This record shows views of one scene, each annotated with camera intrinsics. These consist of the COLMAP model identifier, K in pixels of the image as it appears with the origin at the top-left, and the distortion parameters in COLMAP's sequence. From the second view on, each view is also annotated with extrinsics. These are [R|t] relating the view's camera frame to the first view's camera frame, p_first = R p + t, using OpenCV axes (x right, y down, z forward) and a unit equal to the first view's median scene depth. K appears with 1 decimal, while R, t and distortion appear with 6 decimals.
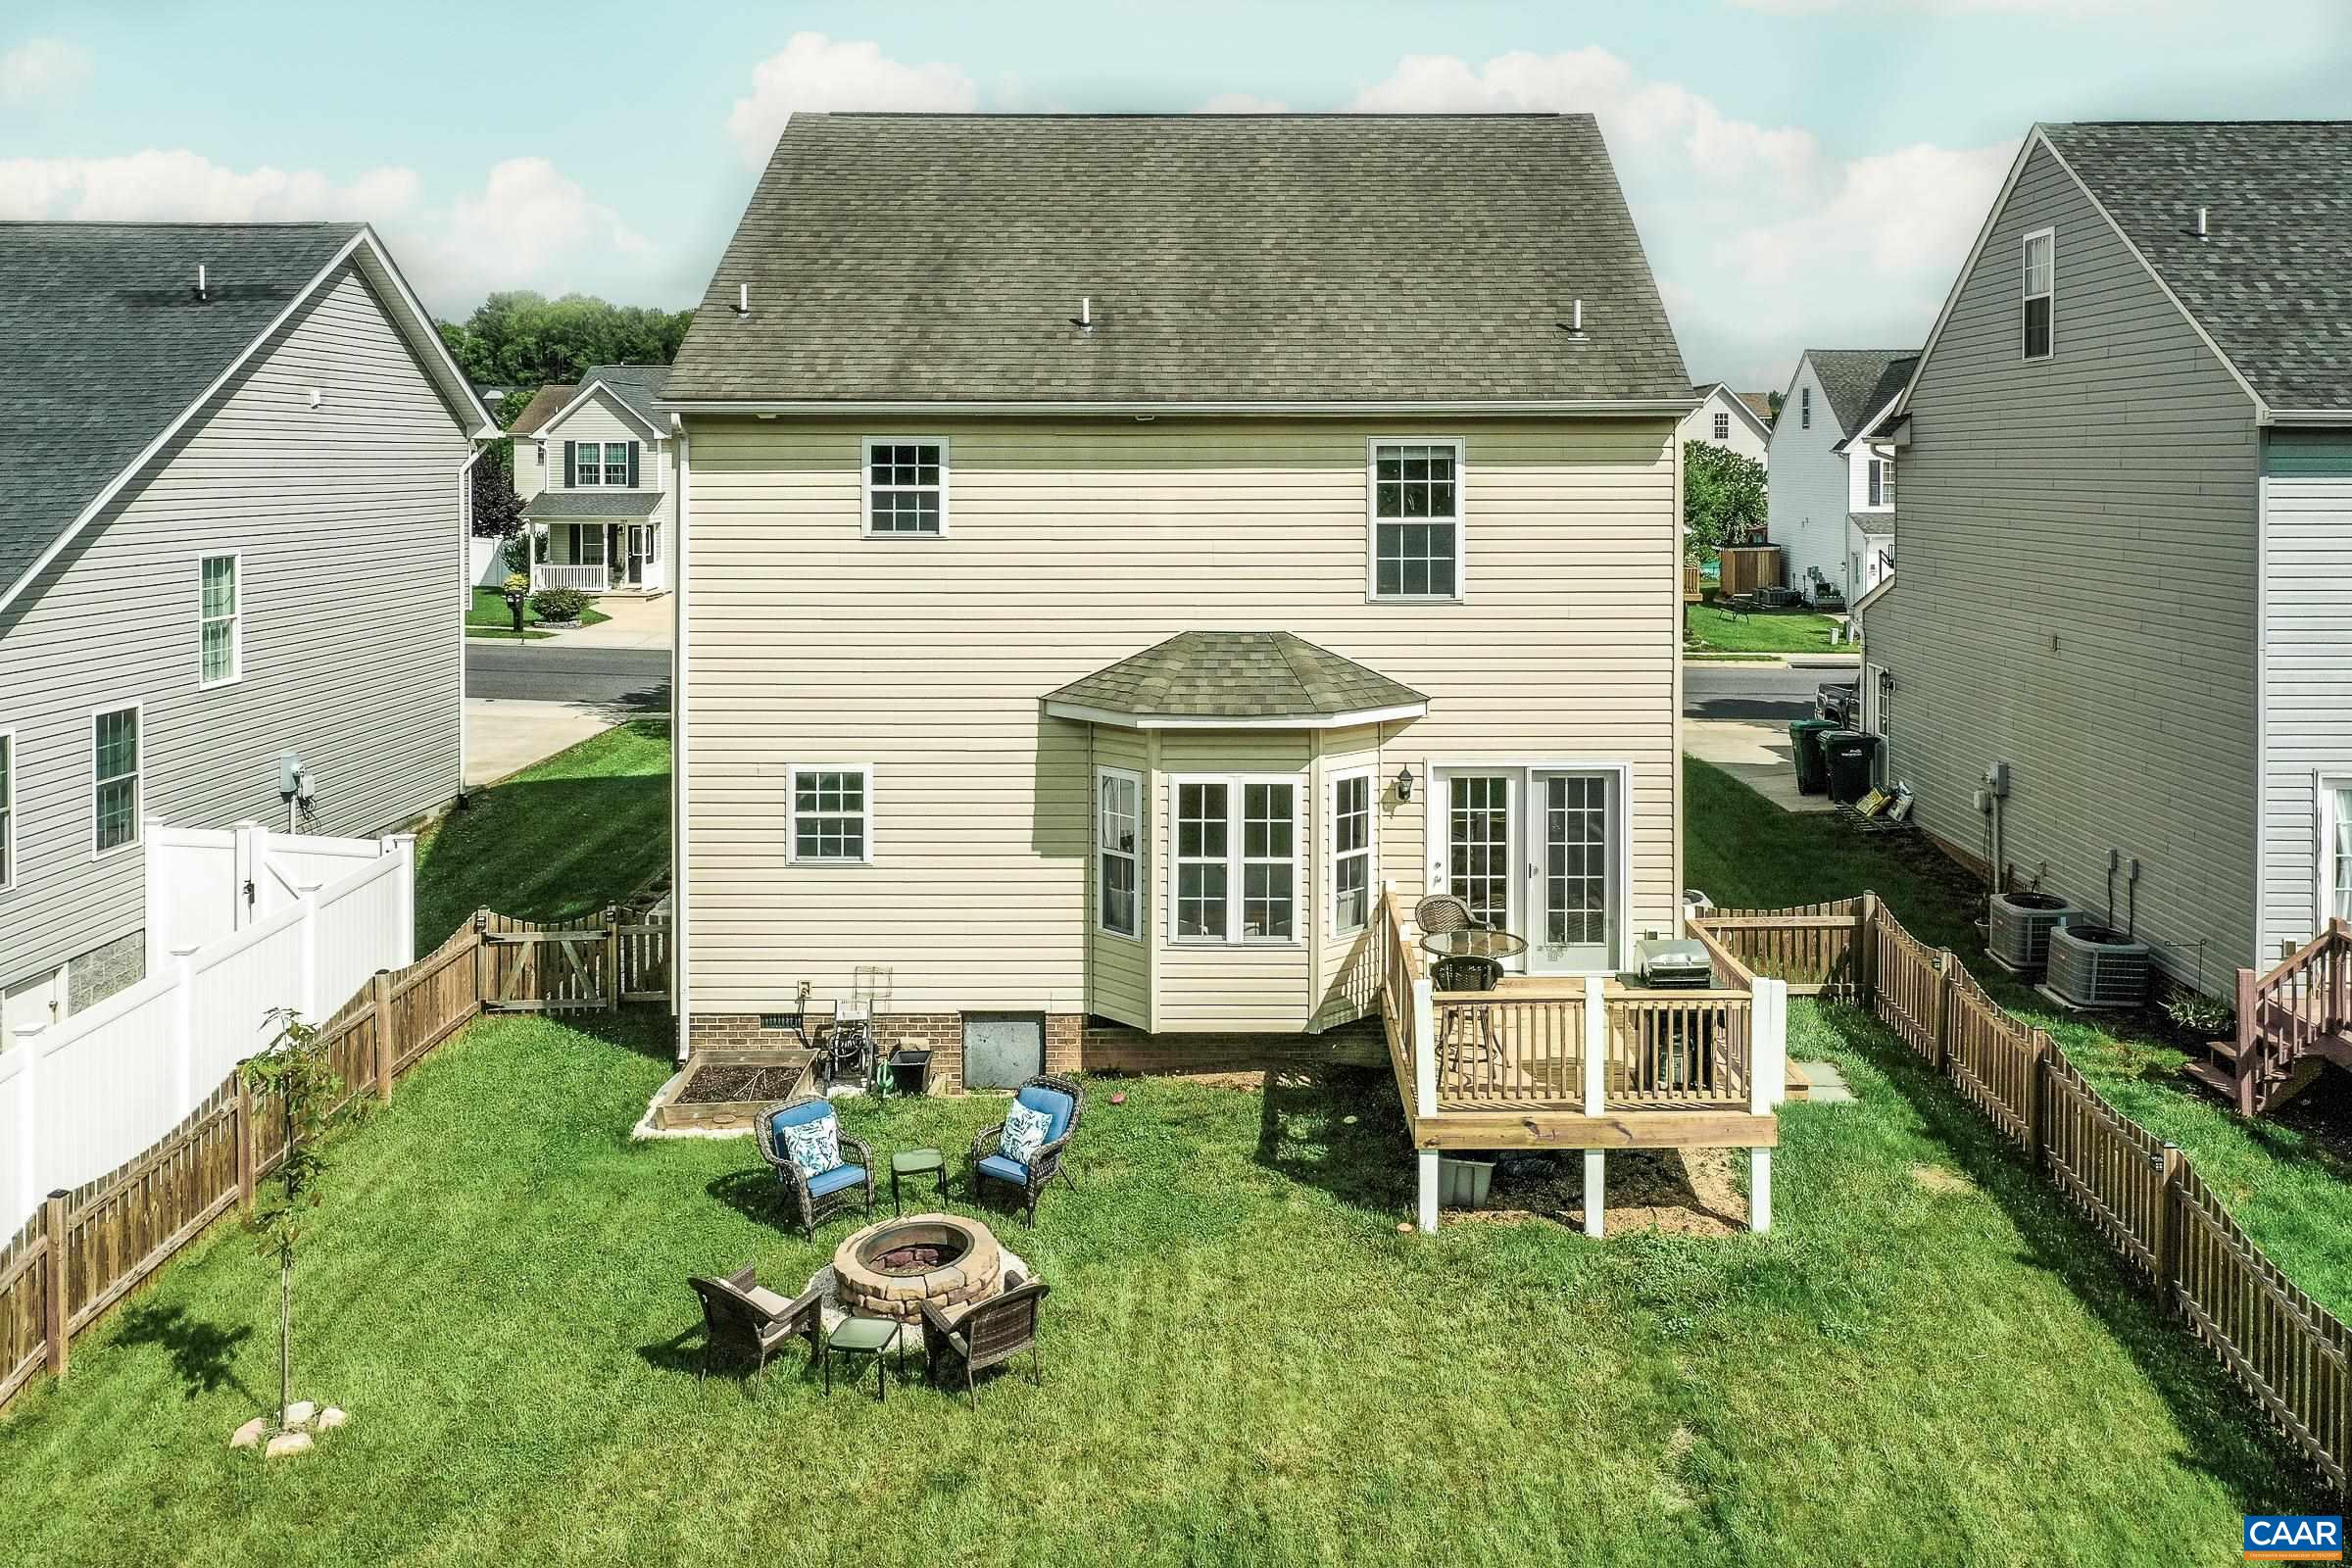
lens RADIAL K [[1923.2, 0, 1269.0], [0, 1923.2, 475.7], [0, 0, 1]] dist [0.004197, 0.003241]
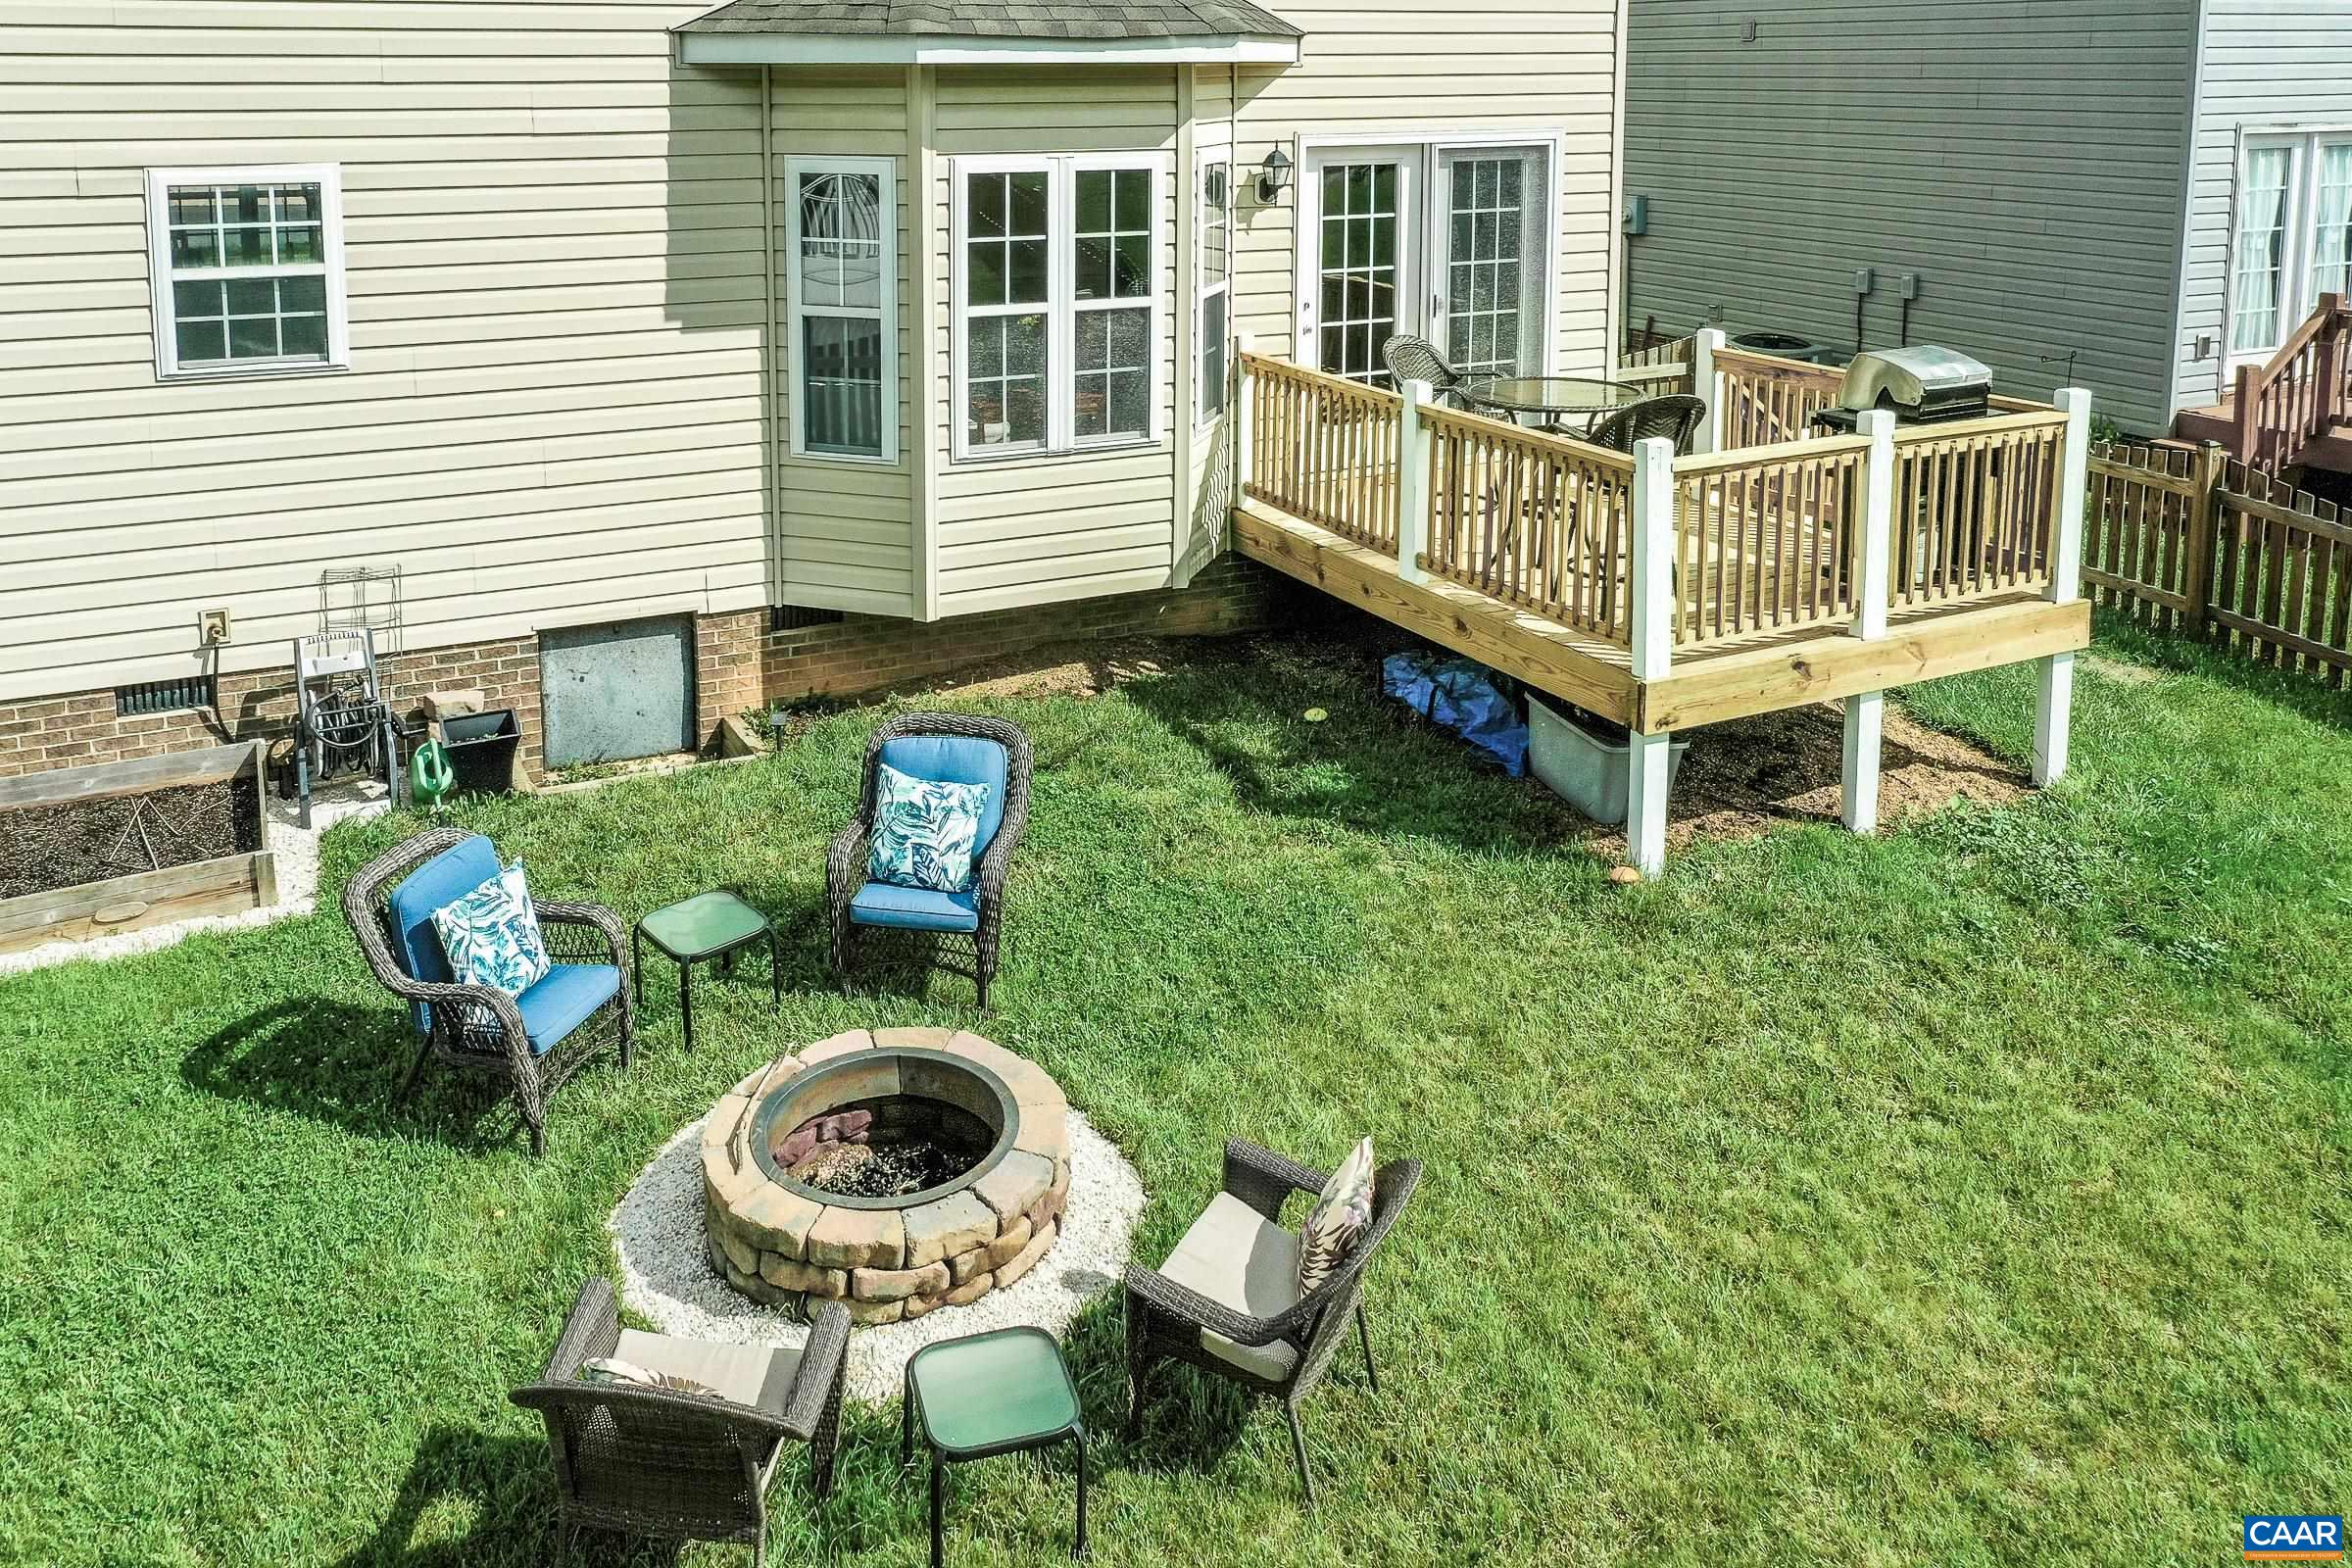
lens RADIAL K [[1952.5, 0, 1104.5], [0, 1952.5, 302.7], [0, 0, 1]] dist [-0.005236, -0.003658]
pose [[0.903089, -0.056777, 0.425683, -0.243975], [0.006723, 0.992970, 0.118178, 0.127303], [-0.429400, -0.103863, 0.897122, 0.464398]]
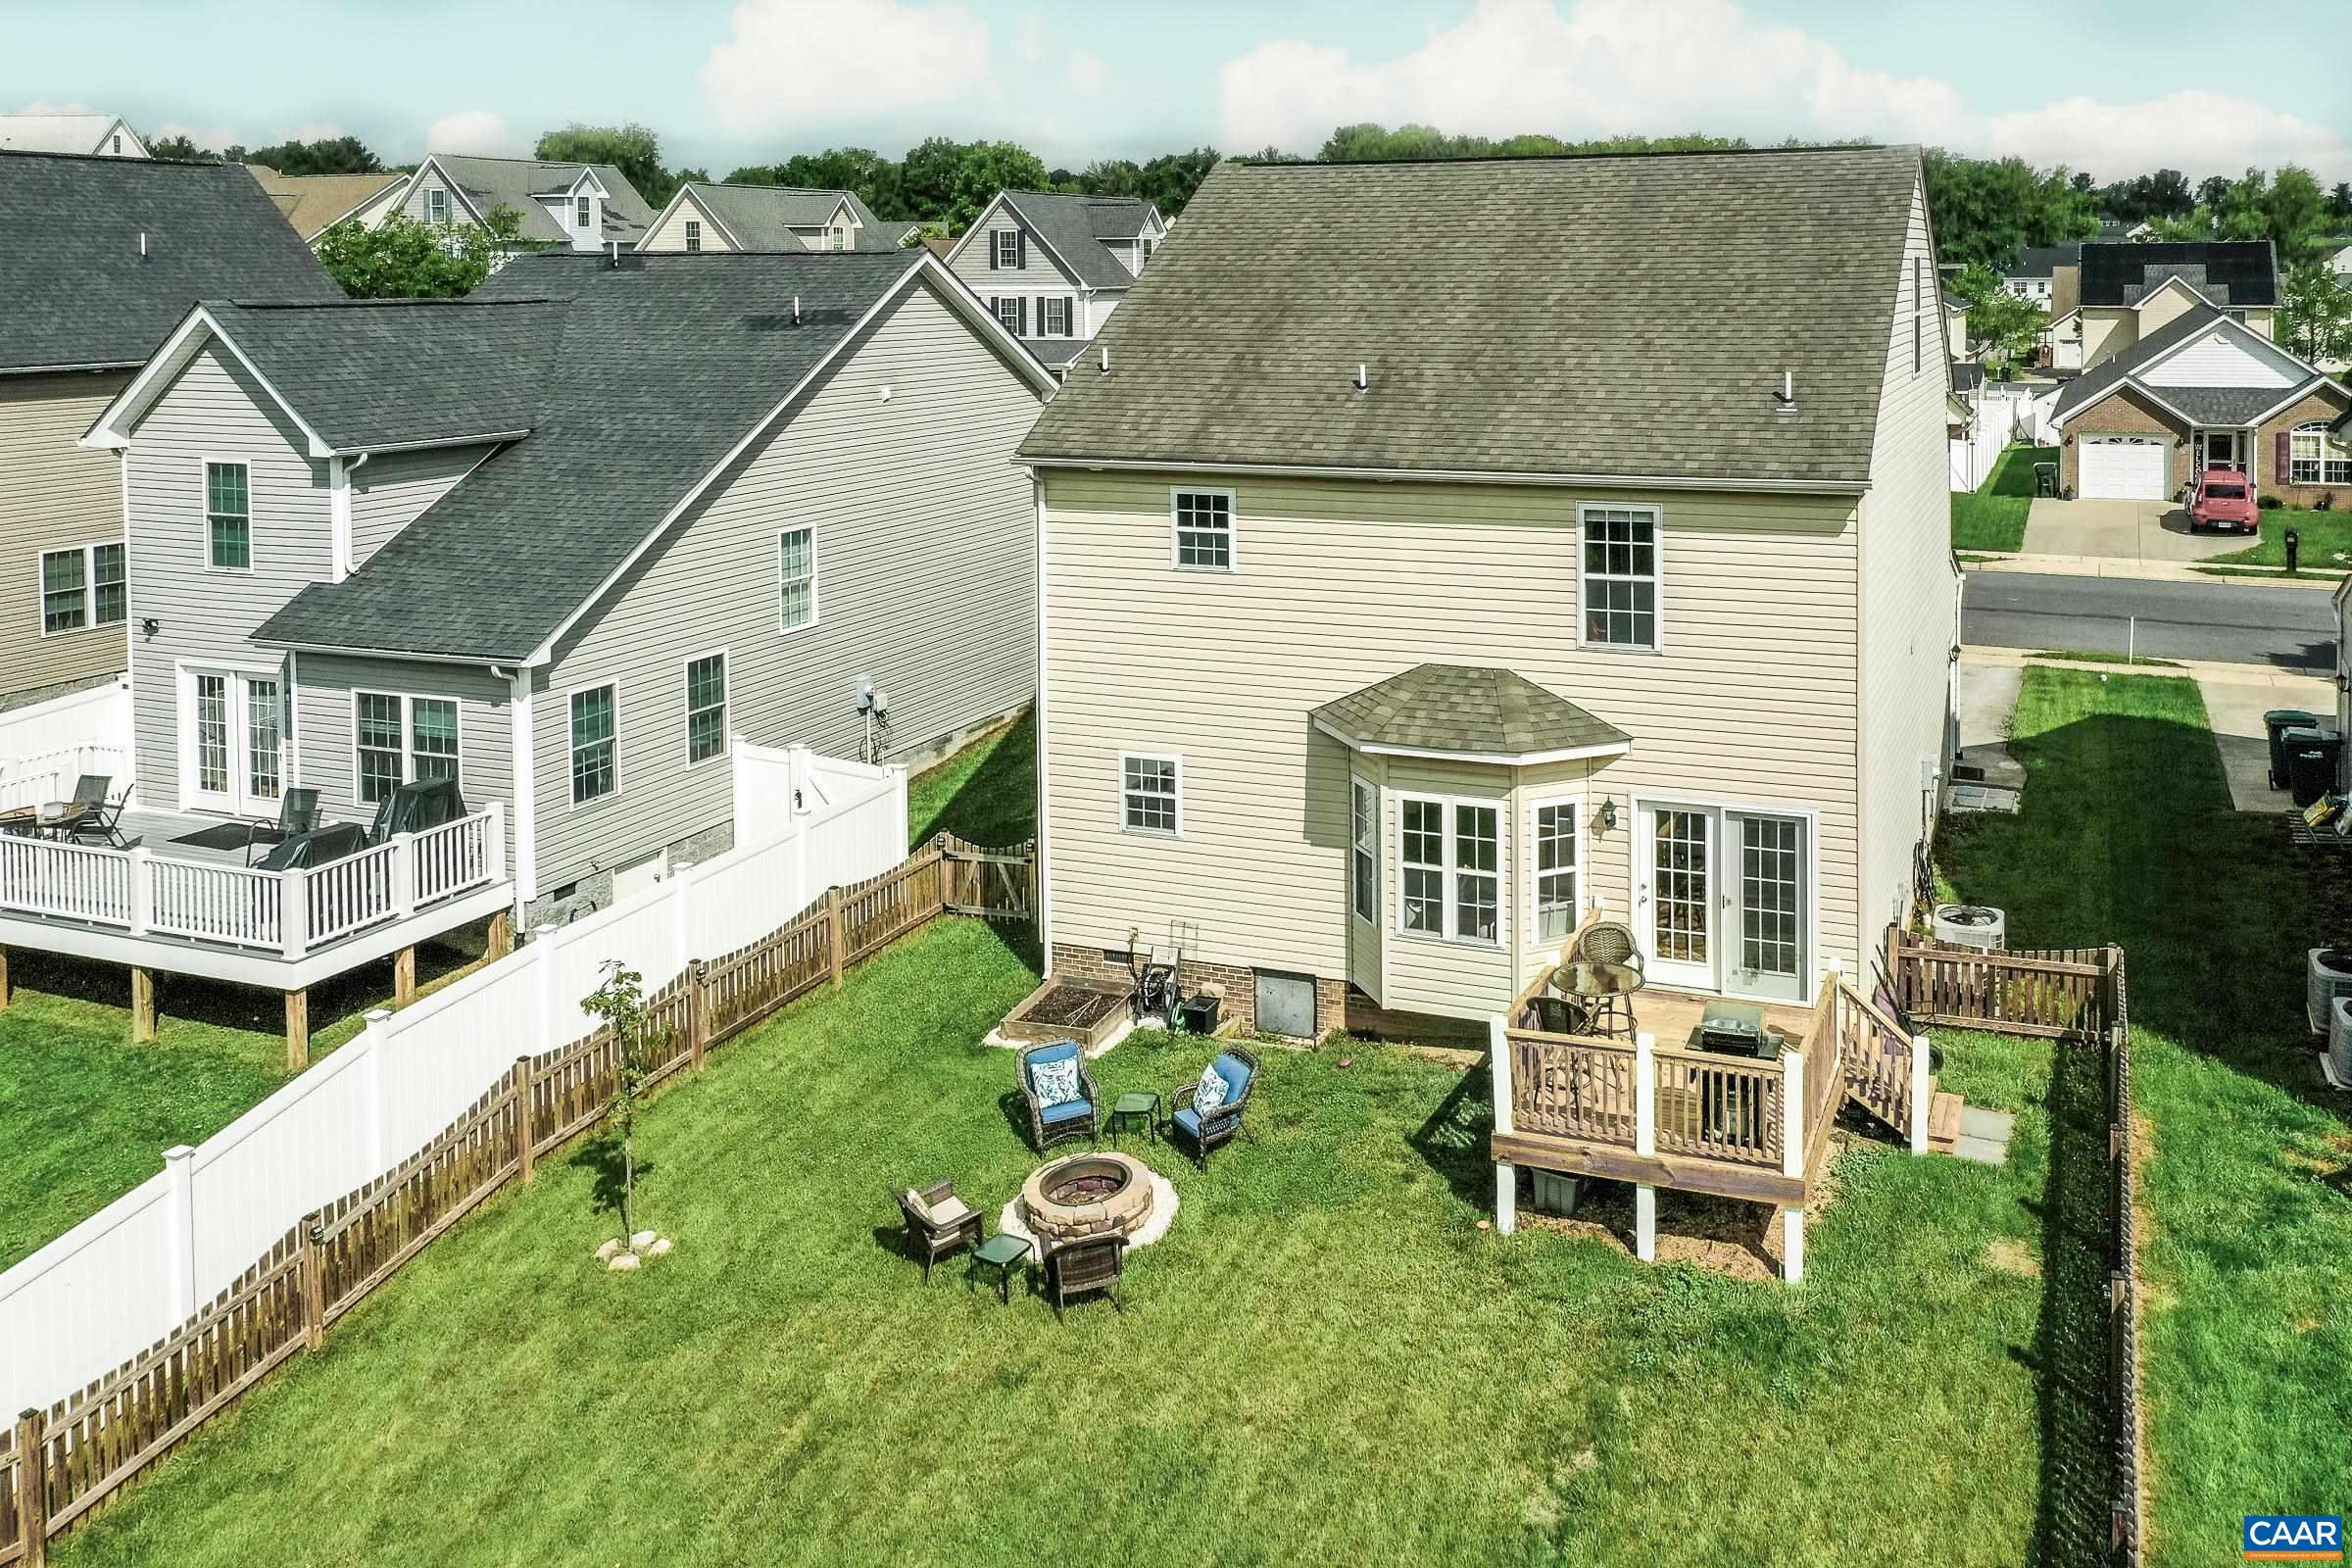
lens RADIAL K [[1934.0, 0, 1418.8], [0, 1934.0, 349.3], [0, 0, 1]] dist [0.005639, -0.000763]
pose [[0.937370, 0.008901, -0.348220, 0.355952], [0.003220, 0.999409, 0.034214, -0.146954], [0.348319, -0.033192, 0.936788, -0.079459]]
